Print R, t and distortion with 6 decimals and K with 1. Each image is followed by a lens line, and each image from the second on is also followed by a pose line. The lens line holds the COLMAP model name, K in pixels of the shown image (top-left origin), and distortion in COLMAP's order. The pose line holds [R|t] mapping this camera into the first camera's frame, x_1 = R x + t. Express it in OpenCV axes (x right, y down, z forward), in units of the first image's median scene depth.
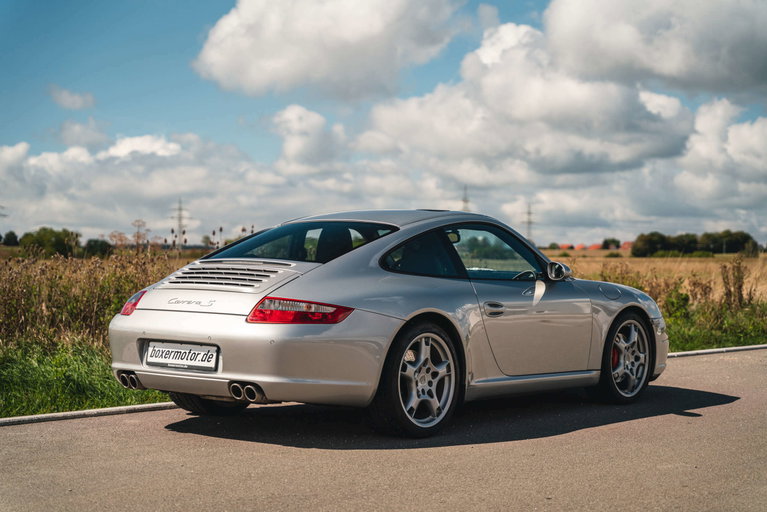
lens RADIAL K [[1477.3, 0, 395.0], [0, 1477.3, 256.0], [0, 0, 1]] dist [0.050485, 0.049916]
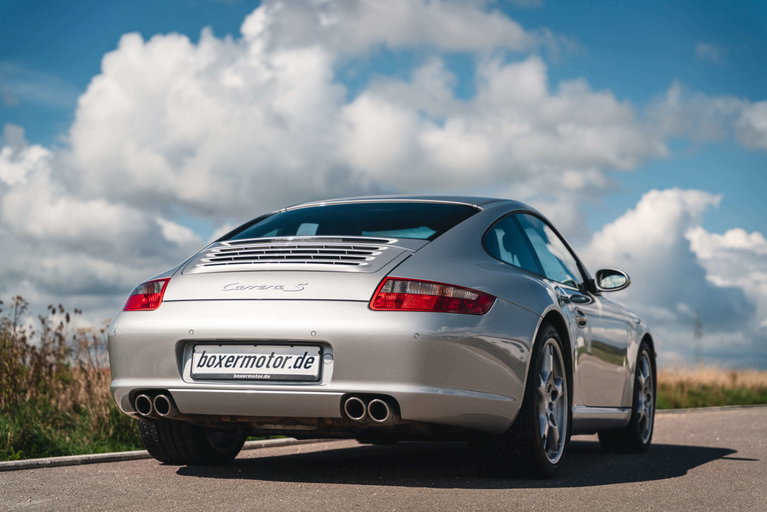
lens RADIAL K [[1477.3, 0, 395.0], [0, 1477.3, 256.0], [0, 0, 1]] dist [0.050485, 0.049916]
pose [[0.947190, 0.027329, 0.319505, -0.304644], [0.000236, 0.996302, -0.085922, 0.076963], [-0.320672, 0.081460, 0.943681, 0.313378]]
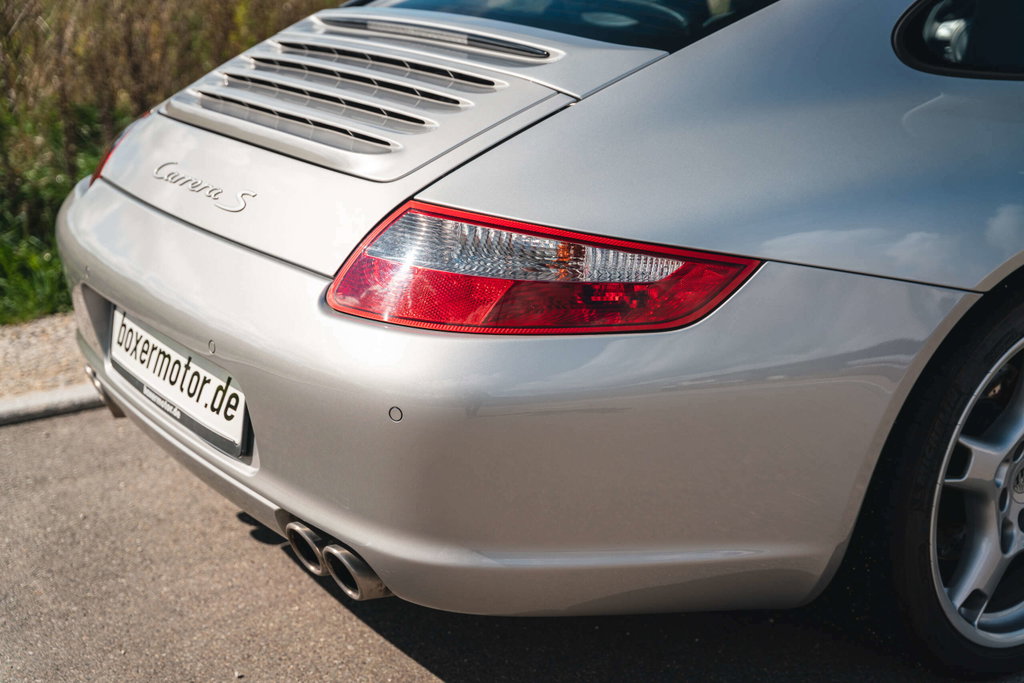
lens RADIAL K [[1406.1, 0, 512.0], [0, 1406.1, 341.5], [0, 0, 1]] dist [-0.002168, -0.001713]
pose [[0.960004, 0.072848, -0.270344, -0.004108], [0.007785, 0.958241, 0.285855, -0.017243], [0.279879, -0.276526, 0.919348, 0.757579]]
